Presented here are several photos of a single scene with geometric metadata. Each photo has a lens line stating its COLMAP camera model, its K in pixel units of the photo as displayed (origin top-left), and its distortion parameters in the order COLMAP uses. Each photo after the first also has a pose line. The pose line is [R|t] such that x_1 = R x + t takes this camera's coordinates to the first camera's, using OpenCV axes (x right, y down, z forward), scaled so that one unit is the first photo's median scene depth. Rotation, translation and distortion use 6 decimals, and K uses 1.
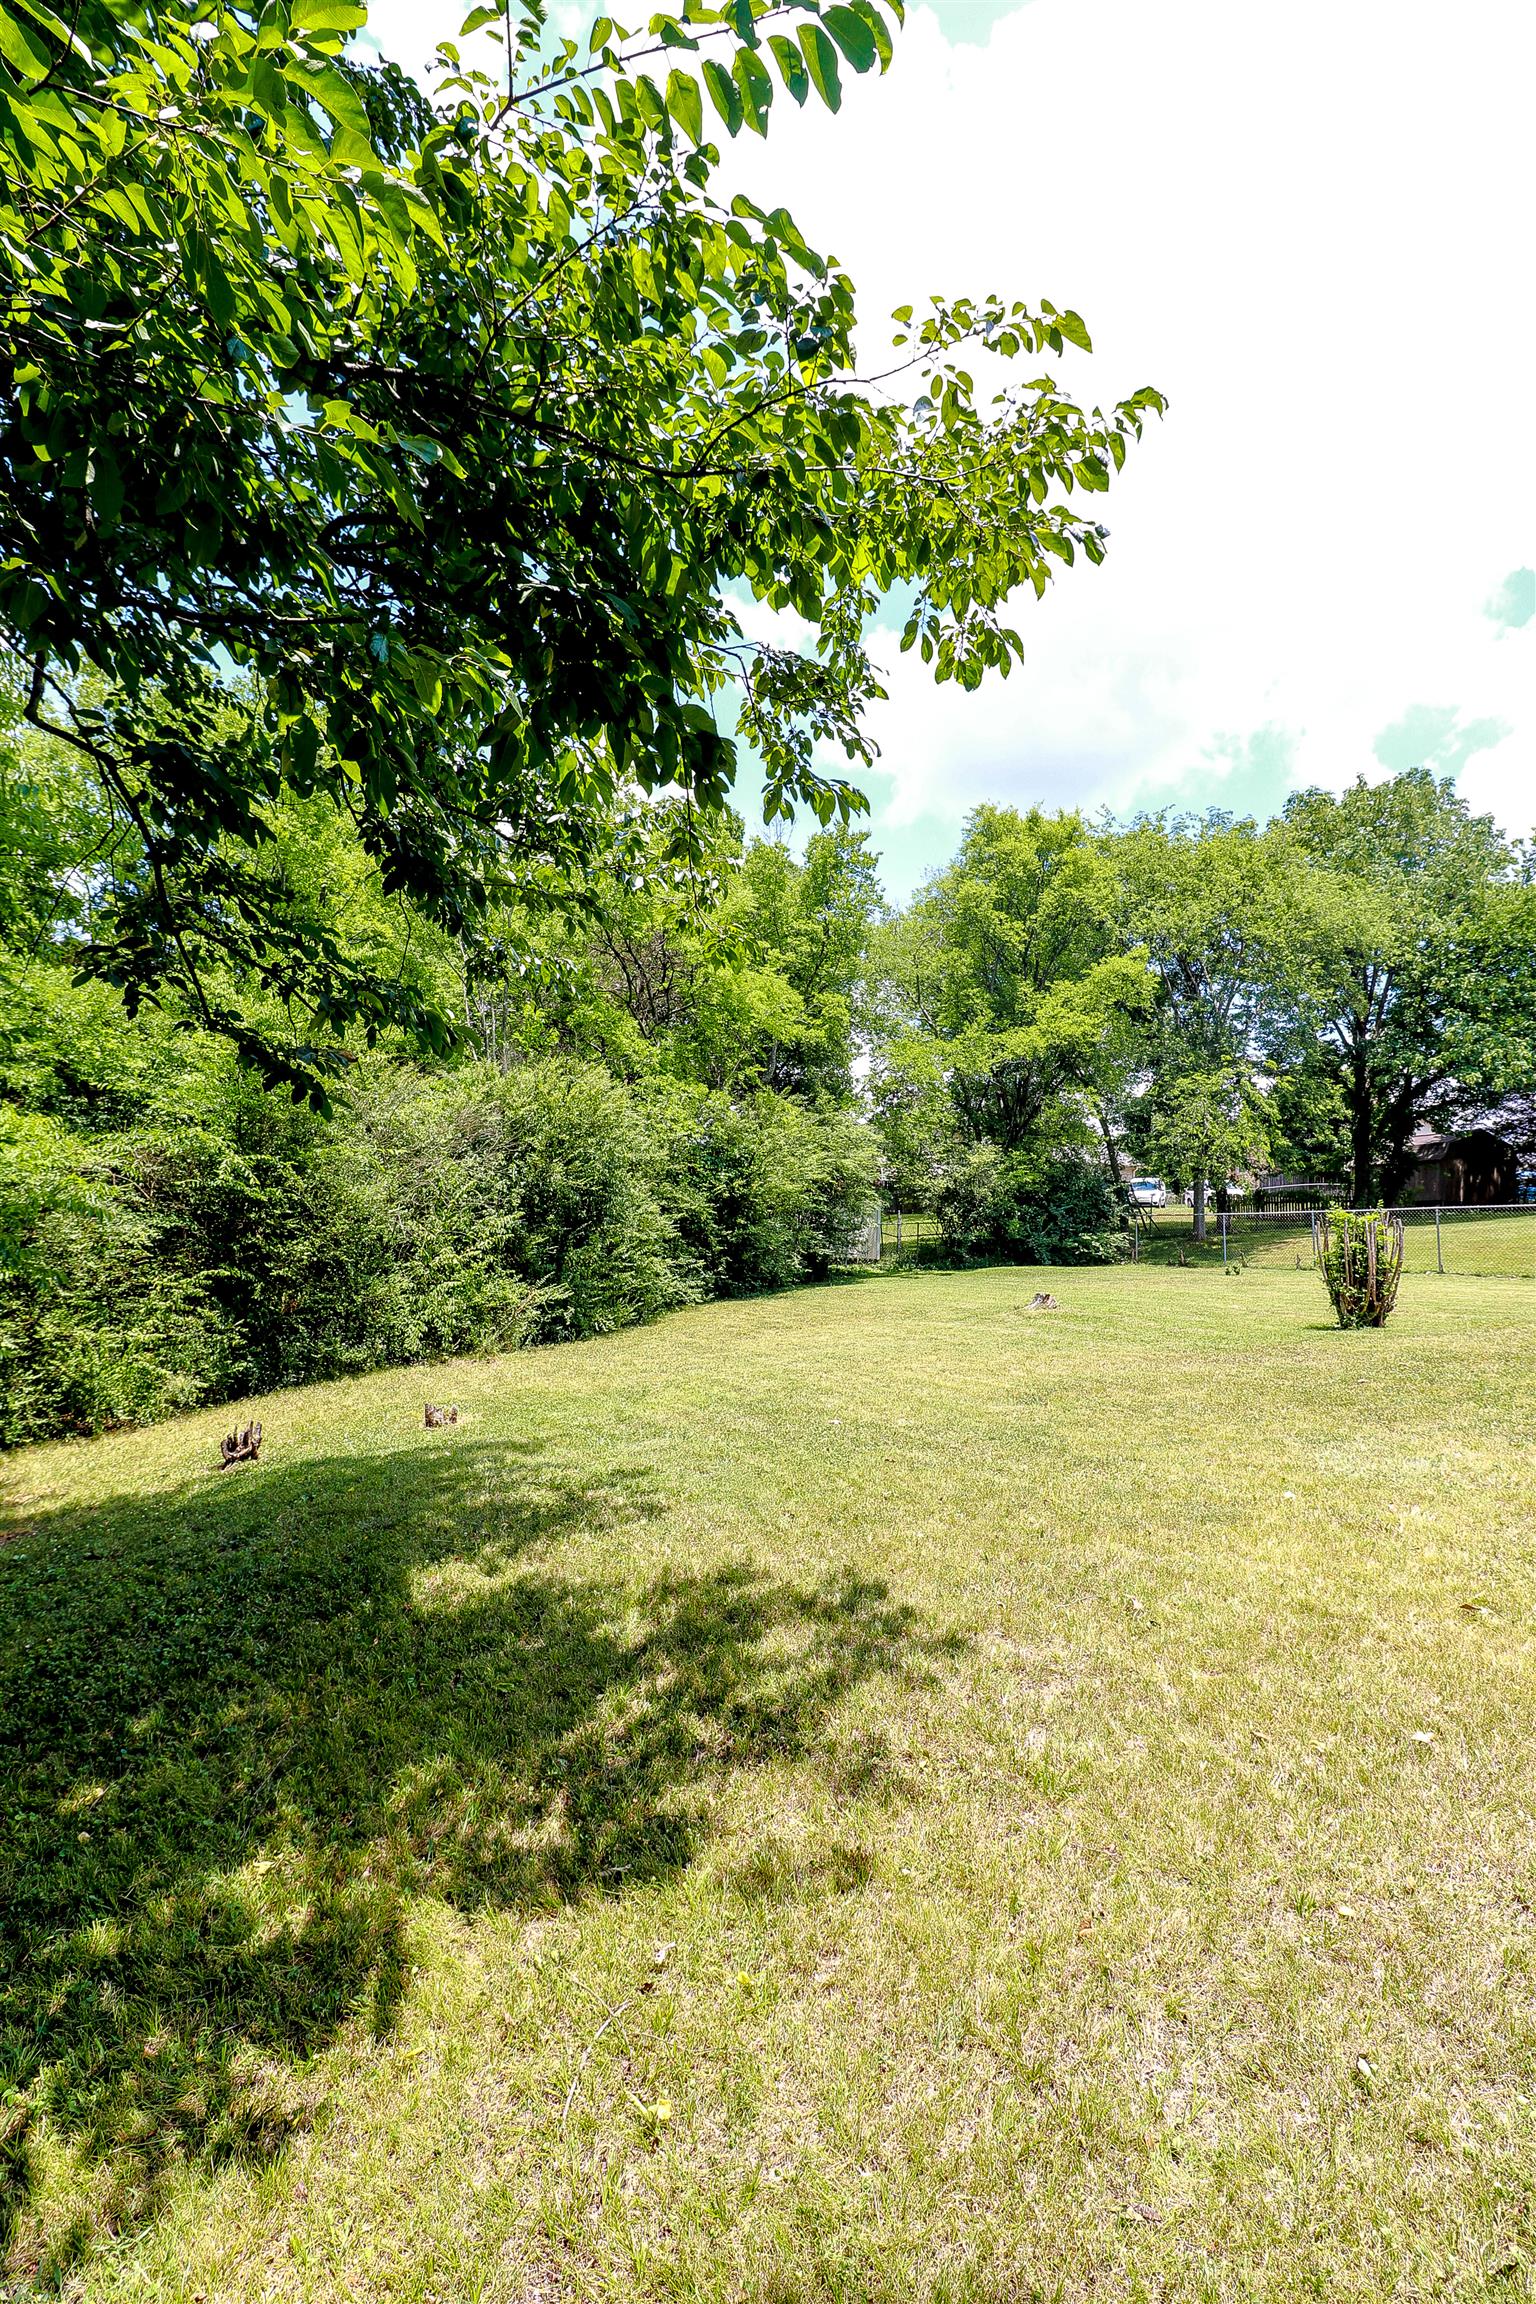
lens RADIAL K [[1117.3, 0, 768.0], [0, 1117.3, 1152.0], [0, 0, 1]] dist [0.009568, -0.019705]
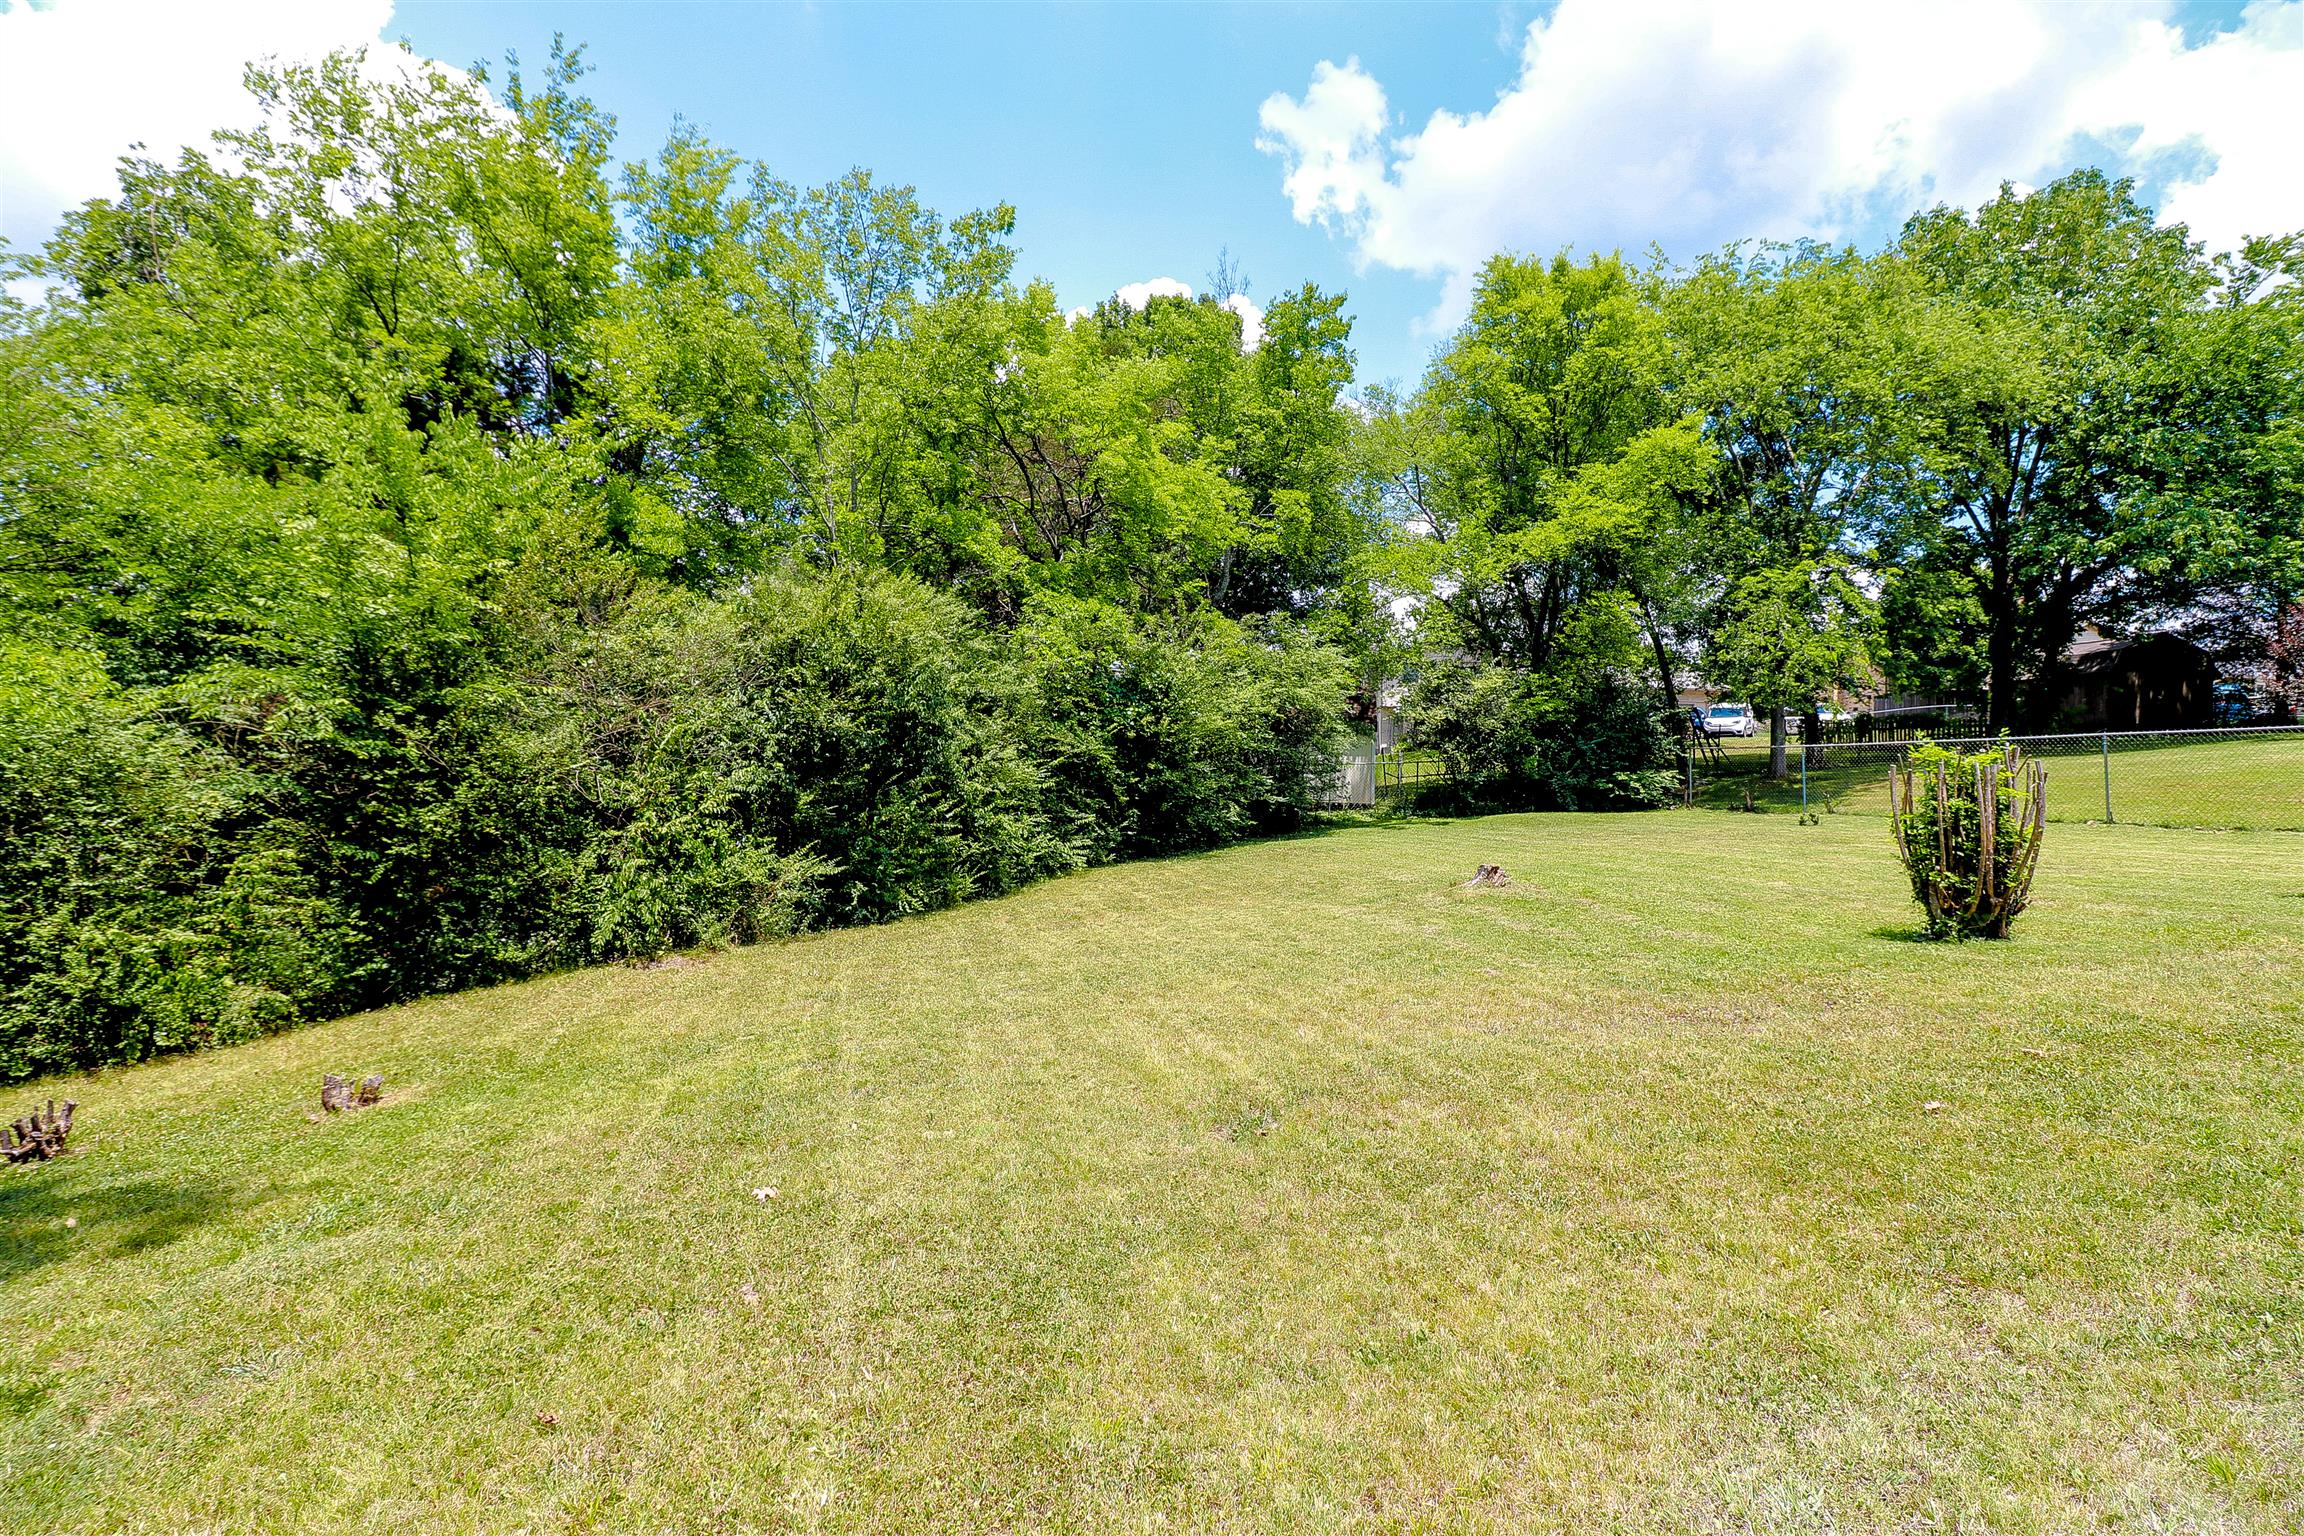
lens RADIAL K [[1117.3, 0, 1140.5], [0, 1117.3, 750.7], [0, 0, 1]] dist [0.009568, -0.019705]
pose [[0.984841, -0.015388, -0.172773, 0.074406], [0.024965, 0.998261, 0.053394, 0.004419], [0.171651, -0.056898, 0.983513, 0.126914]]
